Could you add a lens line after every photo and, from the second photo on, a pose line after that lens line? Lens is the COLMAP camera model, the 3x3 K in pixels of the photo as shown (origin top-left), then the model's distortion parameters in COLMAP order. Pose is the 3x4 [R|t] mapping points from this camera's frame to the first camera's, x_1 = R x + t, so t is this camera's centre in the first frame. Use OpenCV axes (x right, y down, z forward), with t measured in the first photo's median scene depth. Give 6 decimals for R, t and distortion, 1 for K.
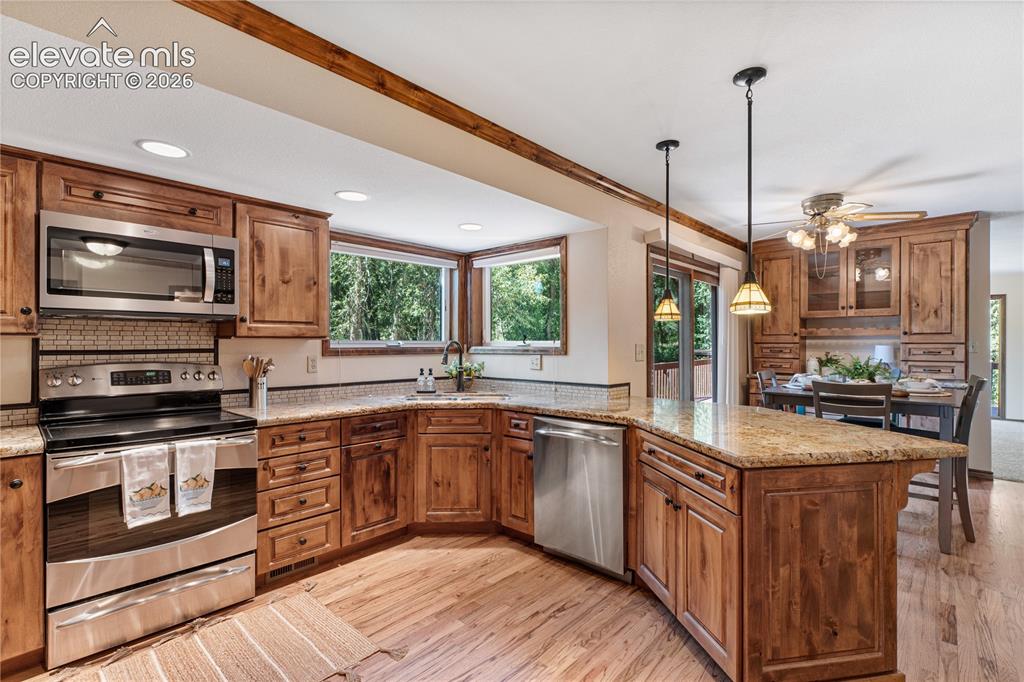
lens RADIAL K [[471.9, 0, 497.8], [0, 471.9, 344.9], [0, 0, 1]] dist [-0.009617, 0.000258]
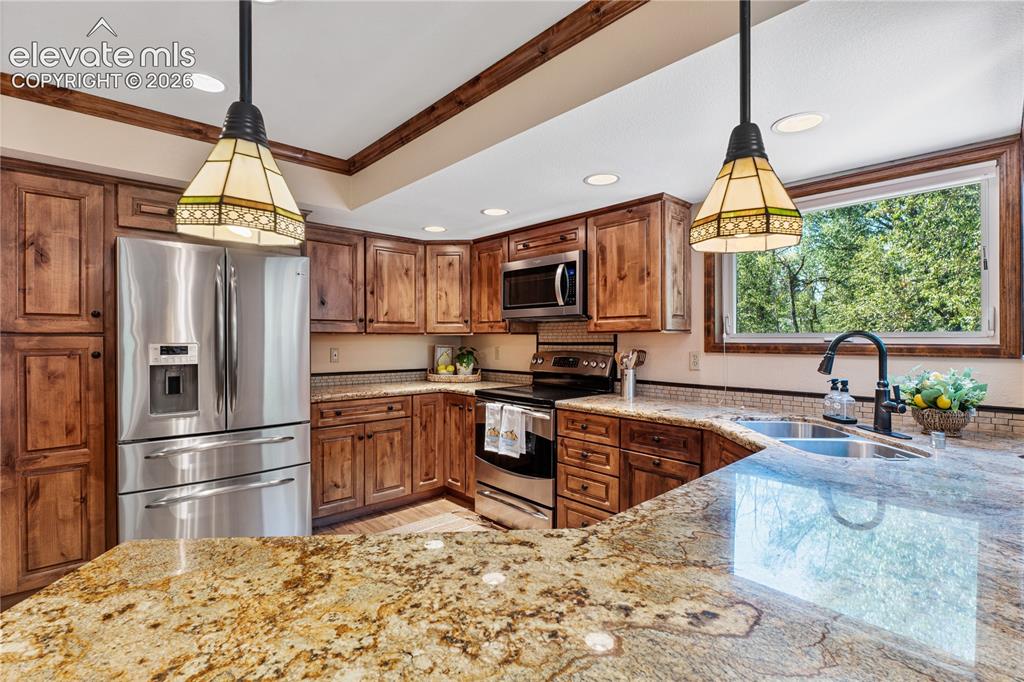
lens RADIAL K [[471.9, 0, 525.5], [0, 471.9, 341.2], [0, 0, 1]] dist [-0.009617, 0.000258]
pose [[-0.042708, 0.007357, -0.999060, 0.591448], [-0.001130, 0.999972, 0.007412, -0.002885], [0.999087, 0.001445, -0.042699, 0.833262]]
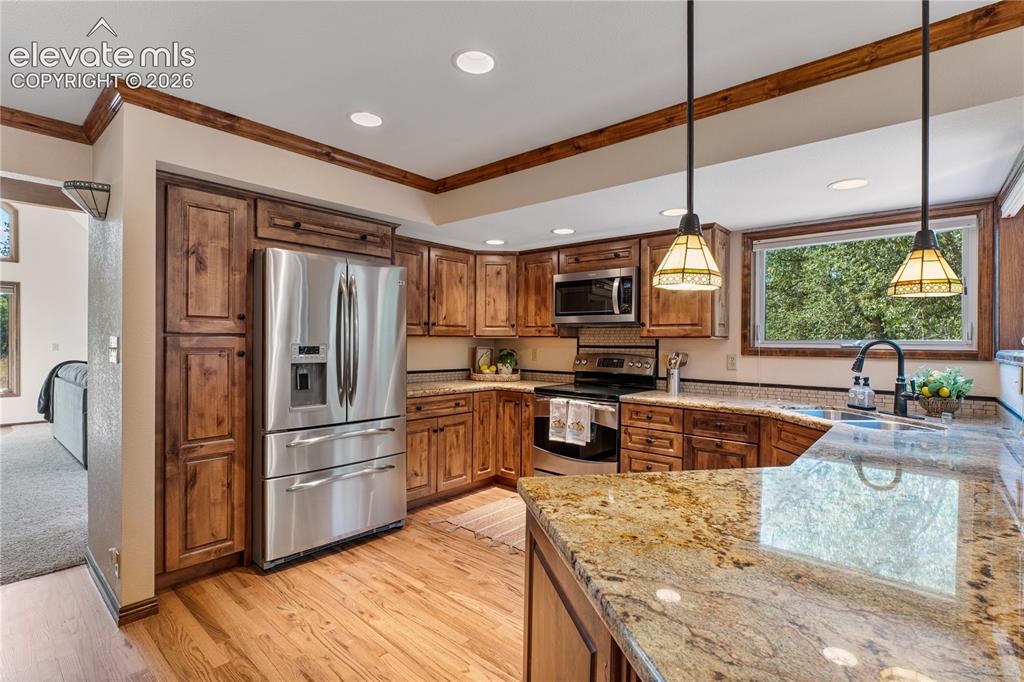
lens RADIAL K [[471.9, 0, 528.9], [0, 471.9, 344.9], [0, 0, 1]] dist [-0.009617, 0.000258]
pose [[0.066381, 0.007751, -0.997764, 0.751317], [-0.010866, 0.999916, 0.007044, -0.001353], [0.997735, 0.010374, 0.066460, 0.540428]]
